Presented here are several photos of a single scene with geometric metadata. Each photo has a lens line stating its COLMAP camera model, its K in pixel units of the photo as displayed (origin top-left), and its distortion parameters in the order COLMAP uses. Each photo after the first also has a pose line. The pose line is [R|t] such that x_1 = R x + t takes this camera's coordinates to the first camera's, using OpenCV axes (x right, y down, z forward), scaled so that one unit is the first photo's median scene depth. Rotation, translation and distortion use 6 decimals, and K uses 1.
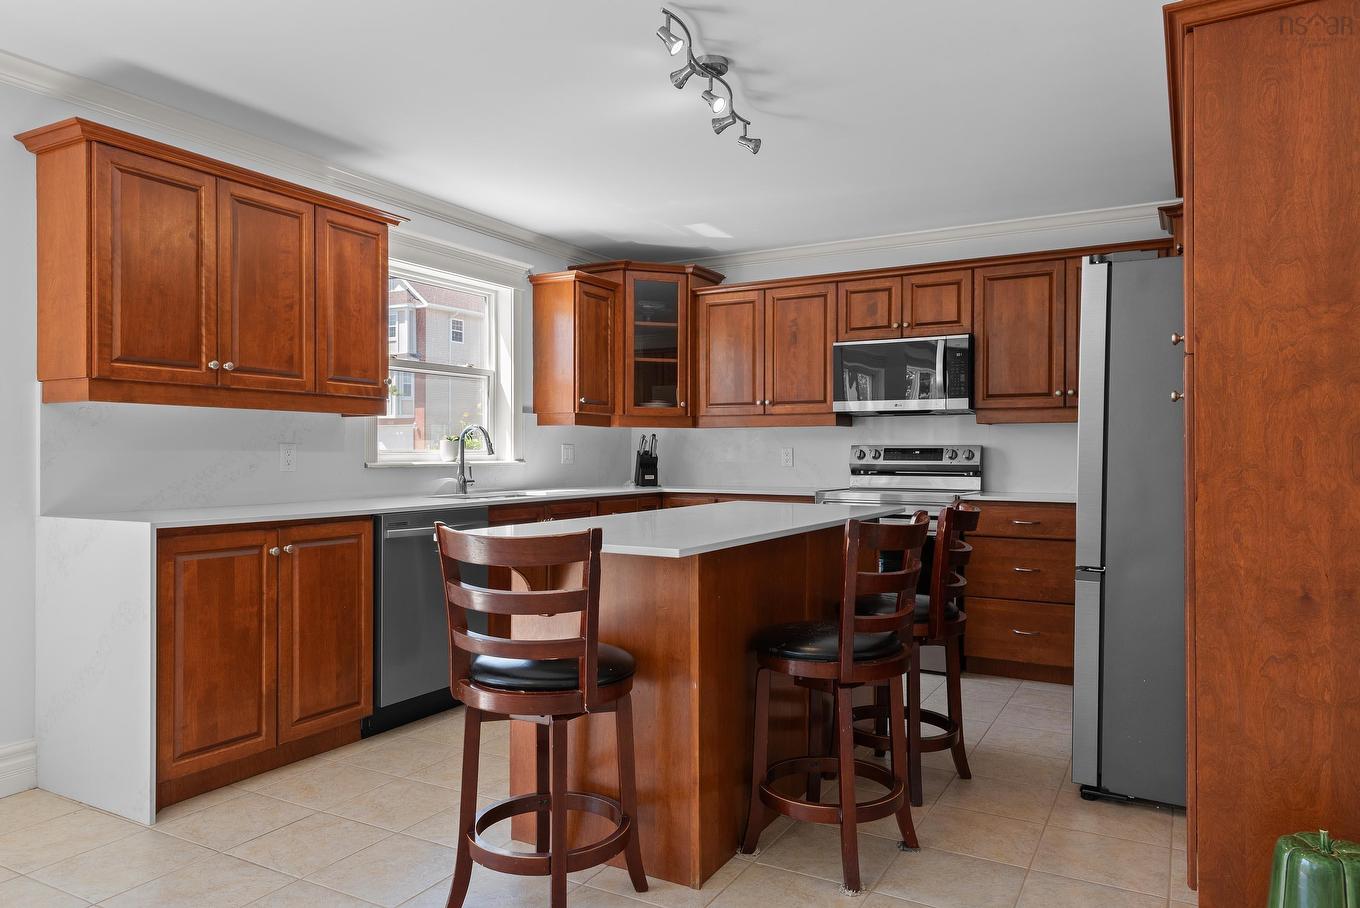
lens RADIAL K [[904.1, 0, 678.3], [0, 904.1, 449.0], [0, 0, 1]] dist [0.027481, -0.000361]
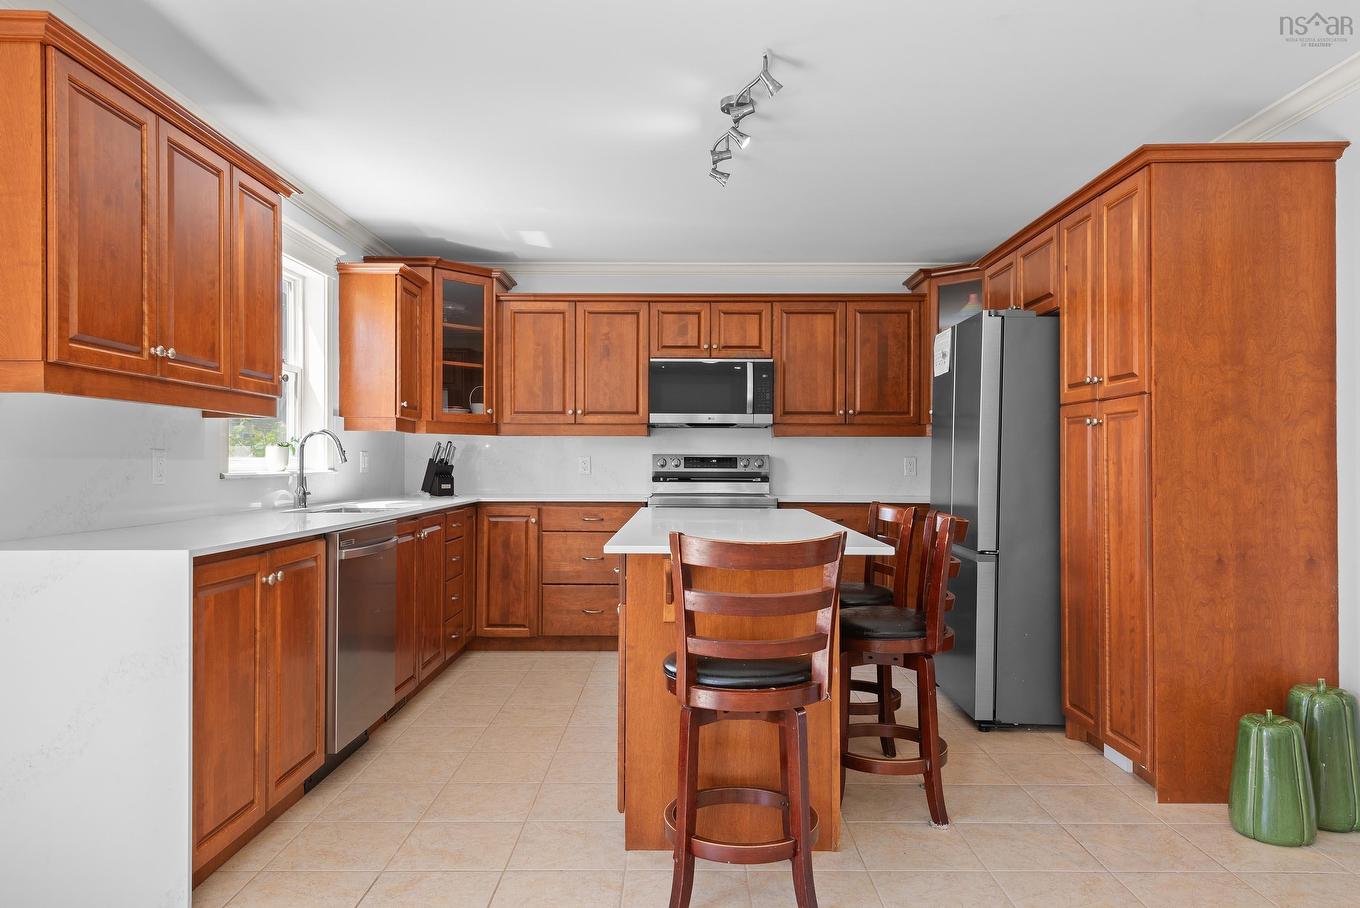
lens RADIAL K [[903.6, 0, 680.0], [0, 903.6, 454.0], [0, 0, 1]] dist [0.036949, -0.003526]
pose [[0.871802, 0.005095, 0.489832, -0.351384], [-0.003981, 0.999987, -0.003316, -0.001093], [-0.489843, 0.000941, 0.871810, 0.056904]]
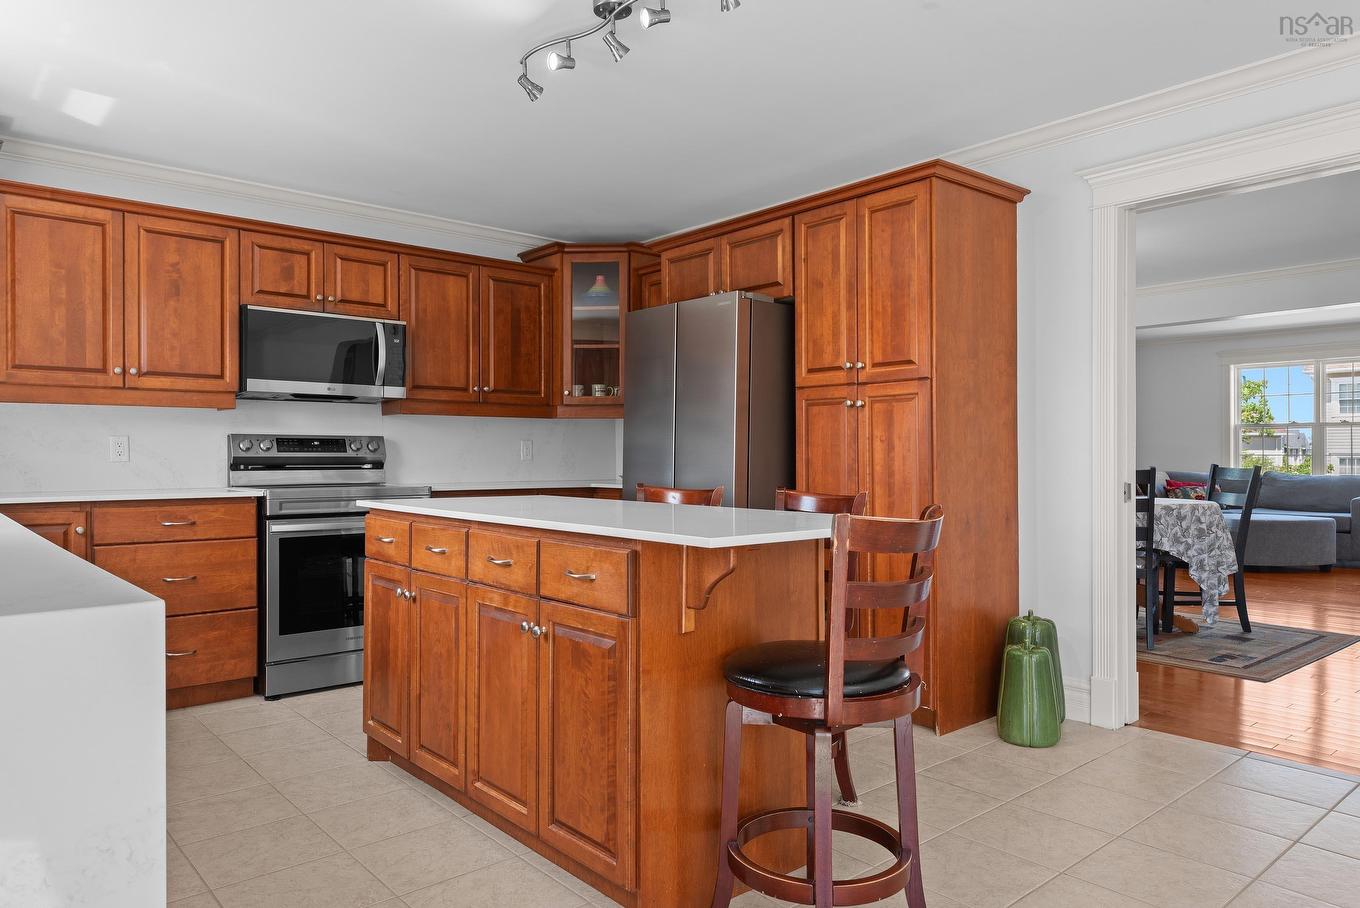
lens RADIAL K [[909.5, 0, 682.4], [0, 909.5, 451.7], [0, 0, 1]] dist [0.064400, -0.065264]
pose [[0.338021, 0.001776, 0.941137, -0.507945], [-0.003461, 0.999994, -0.000643, 0.012561], [-0.941132, -0.003040, 0.338025, 0.398695]]
